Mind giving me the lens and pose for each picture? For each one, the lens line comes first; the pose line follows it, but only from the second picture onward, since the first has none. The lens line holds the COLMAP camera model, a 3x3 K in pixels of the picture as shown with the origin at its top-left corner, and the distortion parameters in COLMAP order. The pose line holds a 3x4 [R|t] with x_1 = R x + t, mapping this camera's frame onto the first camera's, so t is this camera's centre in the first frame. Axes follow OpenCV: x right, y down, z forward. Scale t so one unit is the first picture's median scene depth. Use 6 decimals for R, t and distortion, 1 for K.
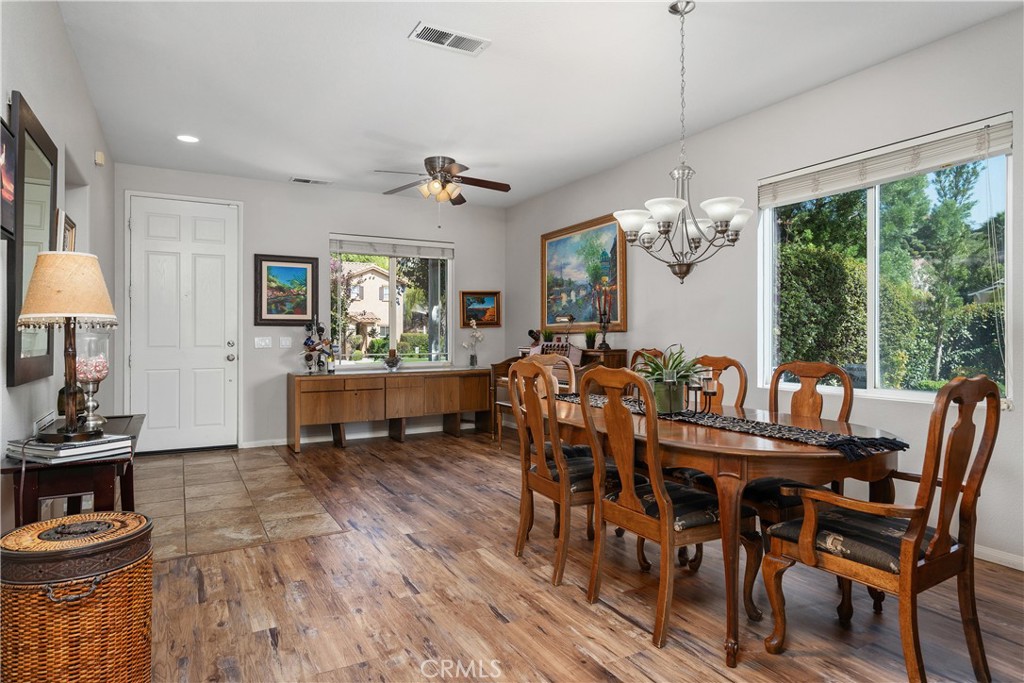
lens RADIAL K [[595.0, 0, 509.8], [0, 595.0, 336.1], [0, 0, 1]] dist [-0.002864, -0.002541]
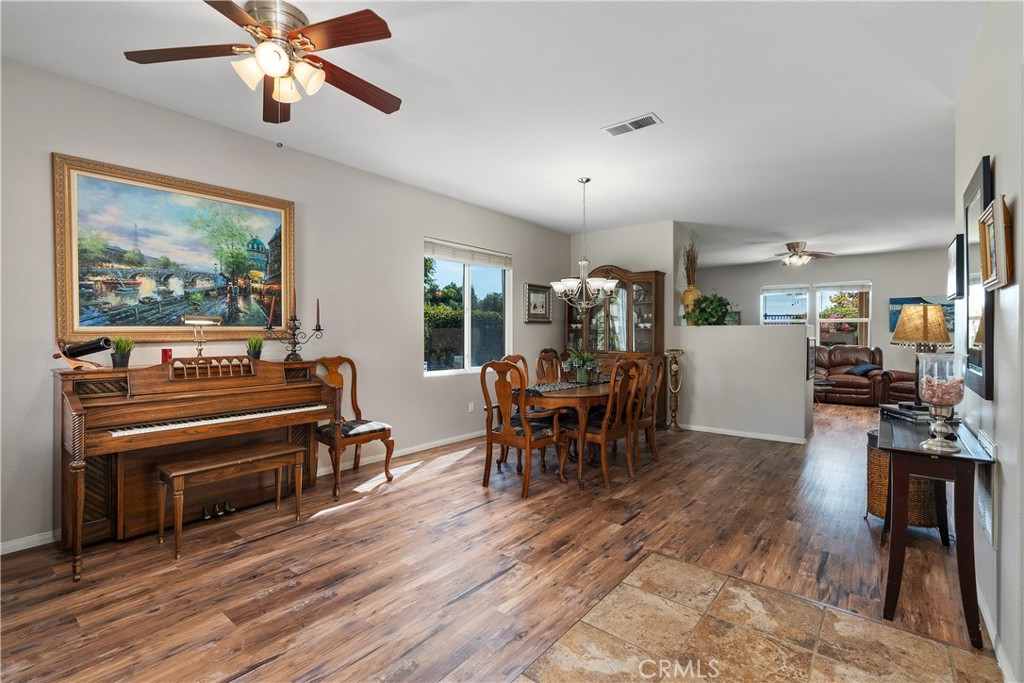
lens RADIAL K [[465.7, 0, 507.1], [0, 465.7, 335.0], [0, 0, 1]] dist [-0.002596, -0.000117]
pose [[-0.367692, -0.006026, 0.929928, -0.874699], [-0.002177, 0.999982, 0.005620, -0.029089], [-0.929945, 0.000042, -0.367698, 1.467773]]
